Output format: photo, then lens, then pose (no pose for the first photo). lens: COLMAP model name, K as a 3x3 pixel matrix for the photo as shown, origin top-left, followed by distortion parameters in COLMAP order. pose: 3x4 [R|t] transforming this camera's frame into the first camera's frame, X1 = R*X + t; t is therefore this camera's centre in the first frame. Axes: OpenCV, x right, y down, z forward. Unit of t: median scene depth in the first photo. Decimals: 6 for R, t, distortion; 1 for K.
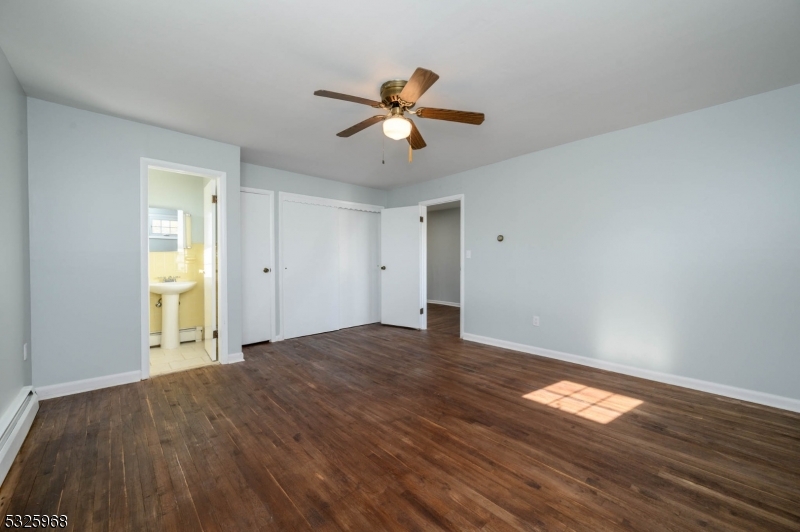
lens RADIAL K [[315.7, 0, 406.3], [0, 315.7, 261.4], [0, 0, 1]] dist [0.003374, -0.000916]
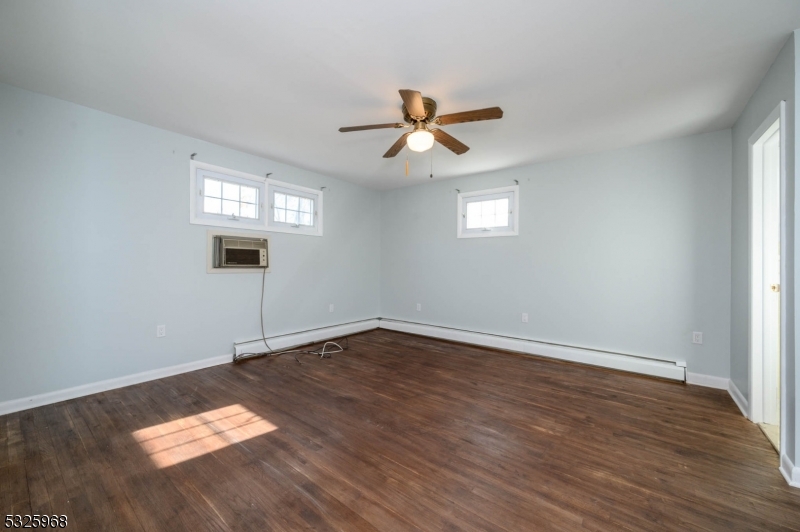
lens RADIAL K [[315.7, 0, 400.6], [0, 315.7, 263.9], [0, 0, 1]] dist [0.003374, -0.000916]
pose [[-0.989349, -0.008244, -0.145332, 0.162706], [-0.008451, 0.999964, 0.000807, -0.007942], [0.145320, 0.002027, -0.989383, 1.786620]]
